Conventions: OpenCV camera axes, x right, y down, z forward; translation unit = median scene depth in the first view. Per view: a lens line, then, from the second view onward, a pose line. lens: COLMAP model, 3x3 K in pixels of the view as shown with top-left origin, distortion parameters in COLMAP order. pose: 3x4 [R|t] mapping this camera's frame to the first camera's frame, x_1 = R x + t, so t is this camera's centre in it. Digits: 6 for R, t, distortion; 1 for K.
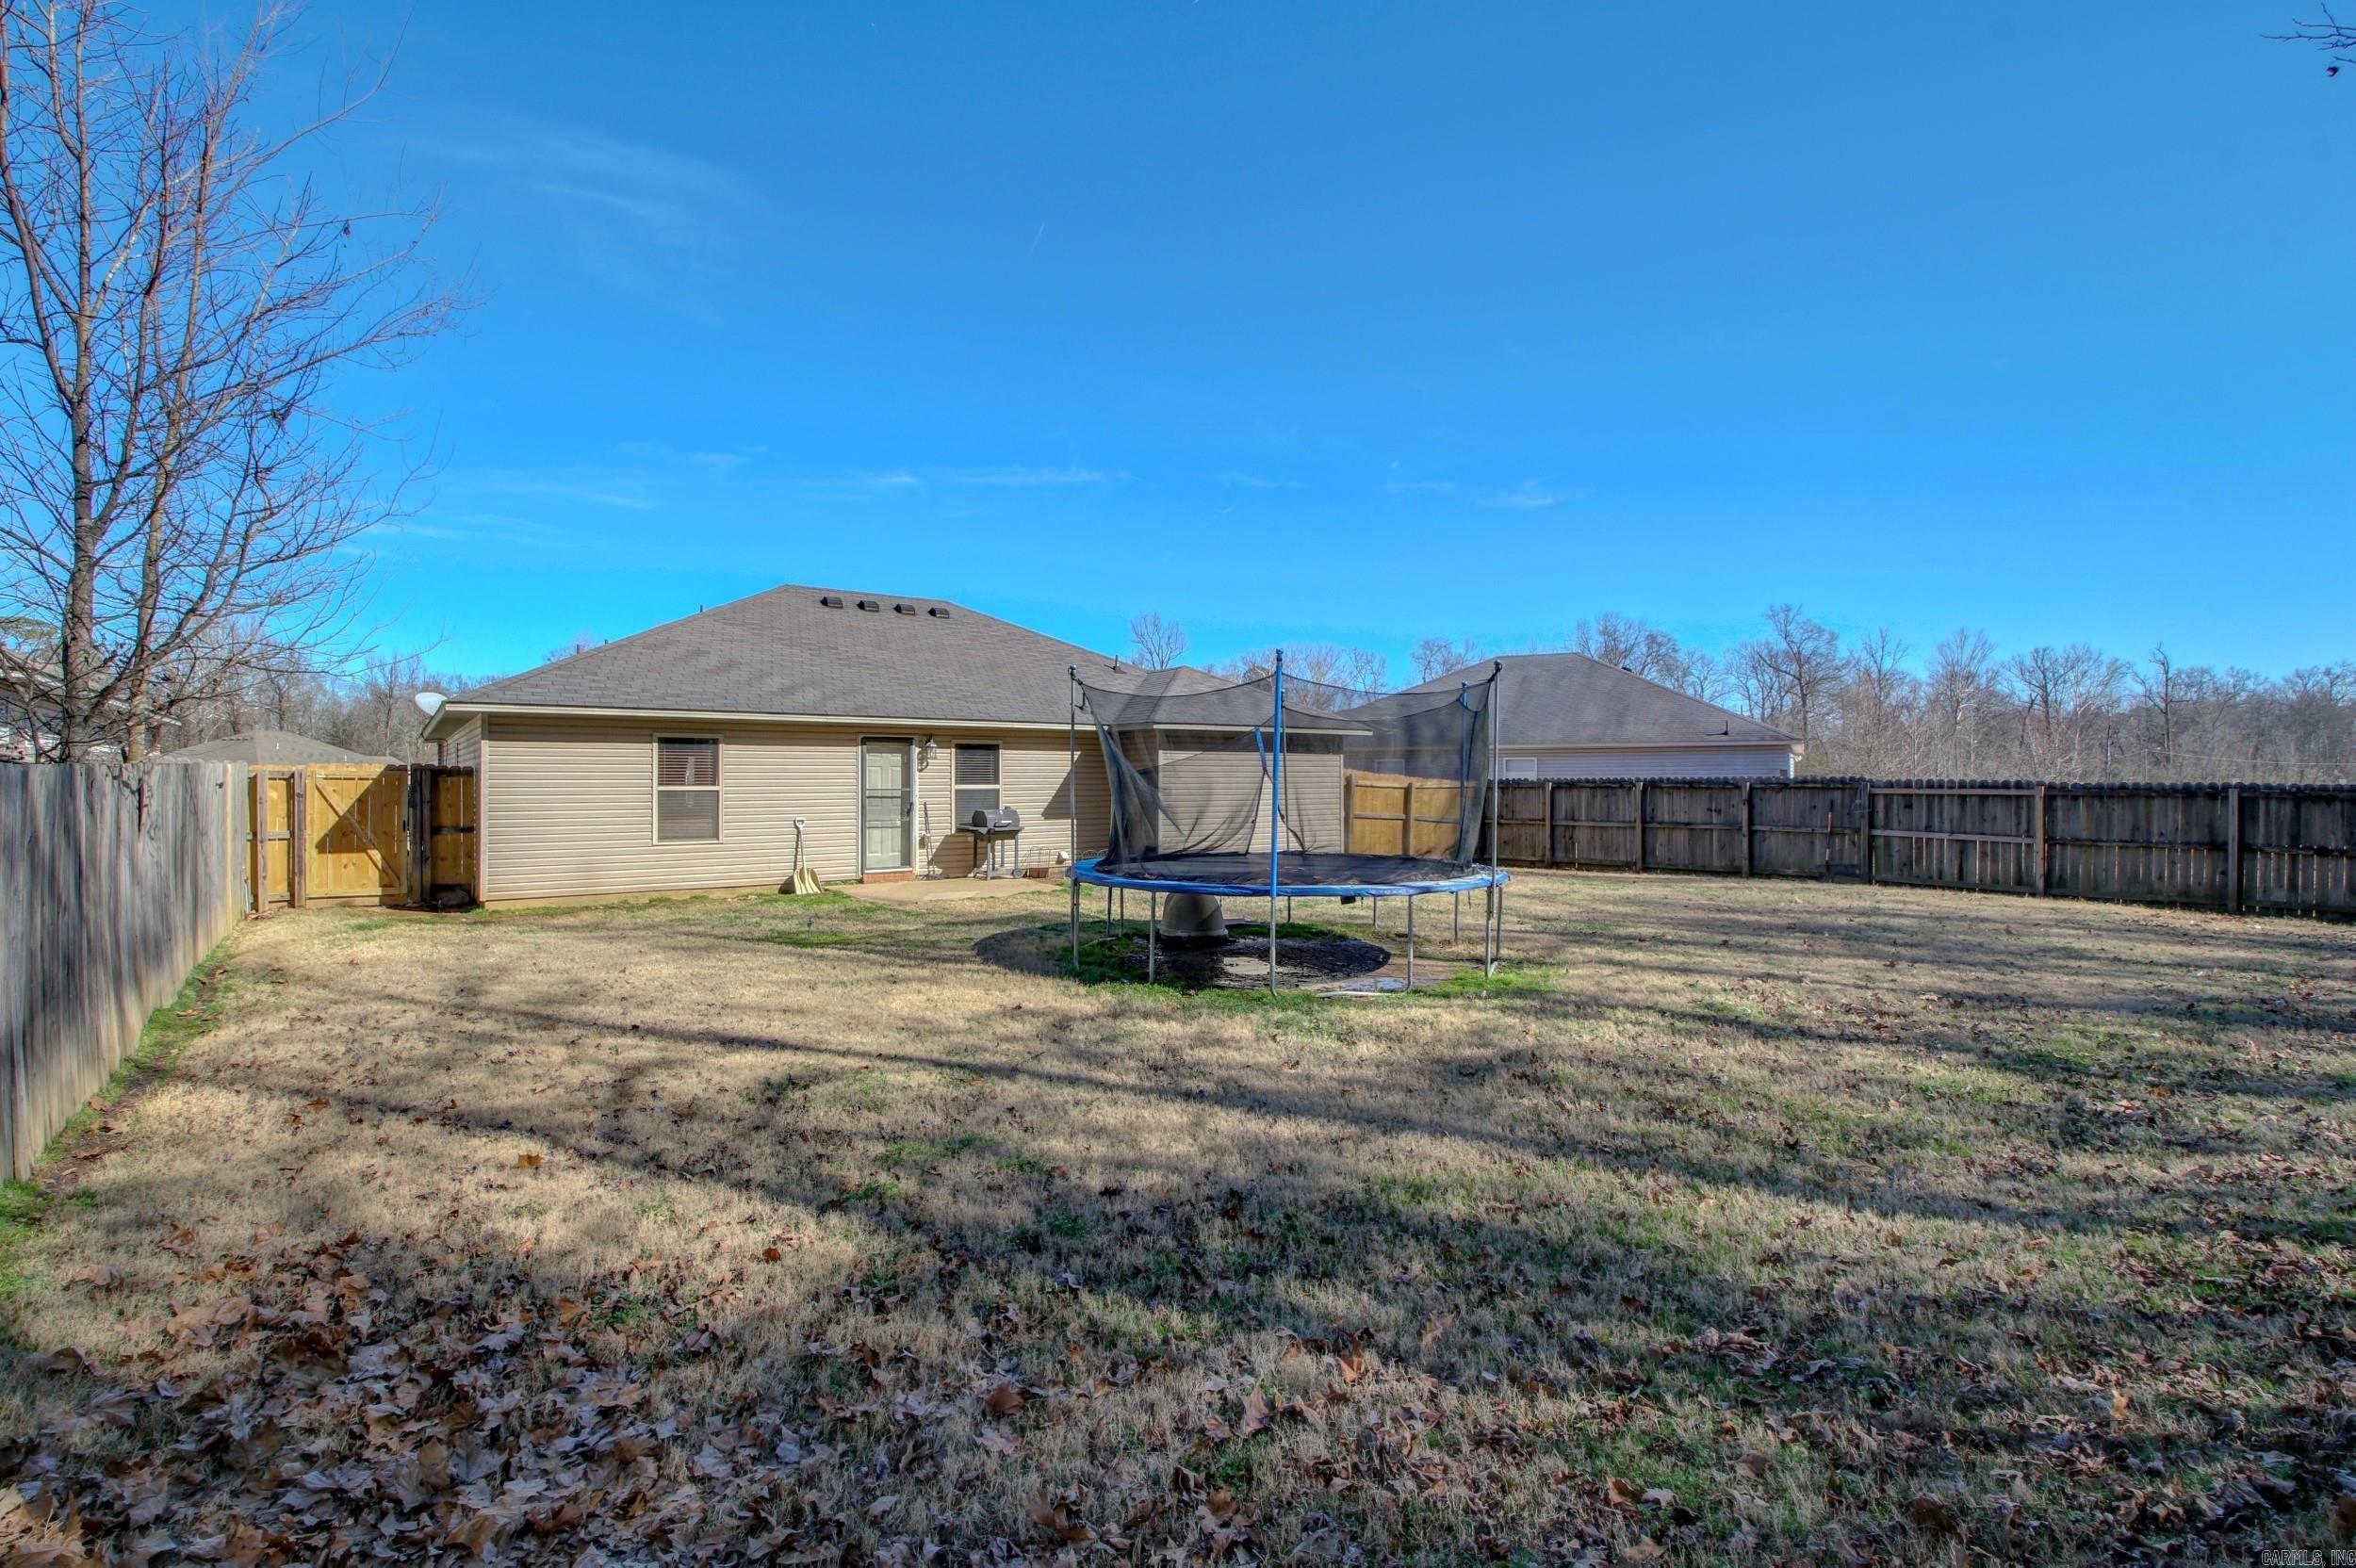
lens RADIAL K [[1103.9, 0, 1176.1], [0, 1103.9, 783.0], [0, 0, 1]] dist [-0.005484, -0.006067]
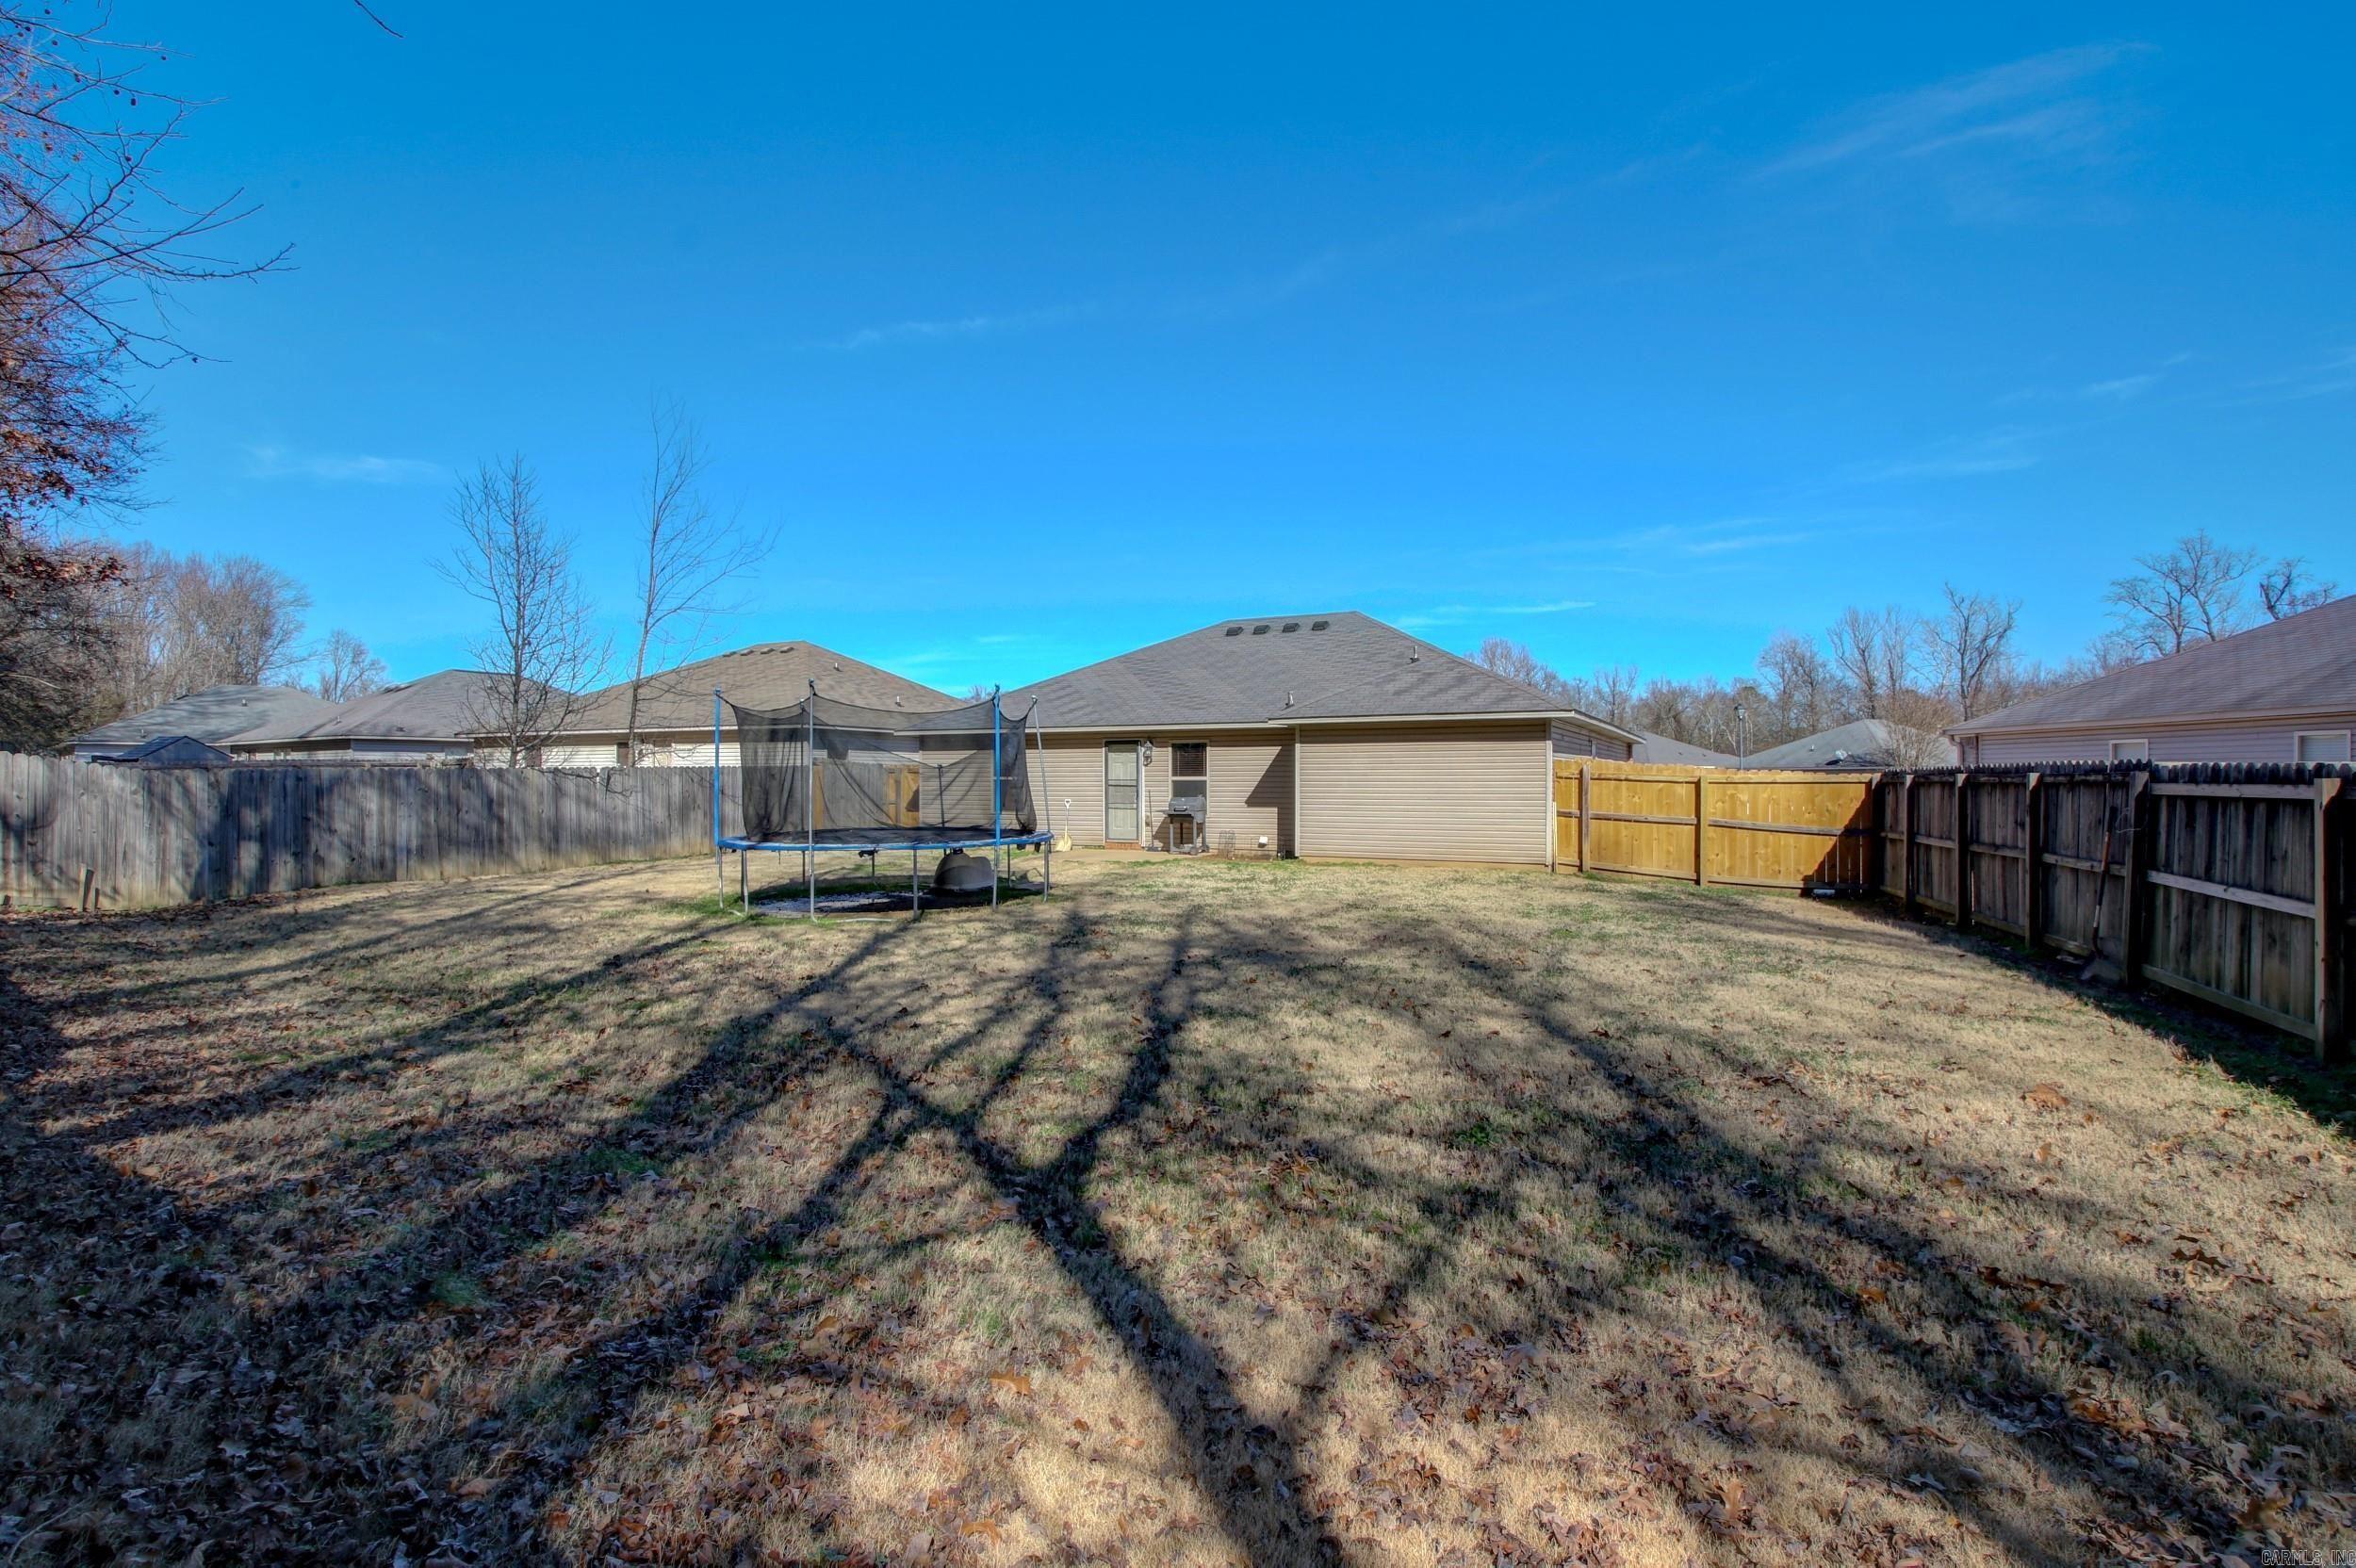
lens RADIAL K [[1103.9, 0, 1175.5], [0, 1103.9, 787.4], [0, 0, 1]] dist [-0.005484, -0.006067]
pose [[0.447391, 0.008068, -0.894302, 0.915885], [-0.000567, 0.999962, 0.008738, 0.002626], [0.894338, -0.003402, 0.447378, 0.444406]]
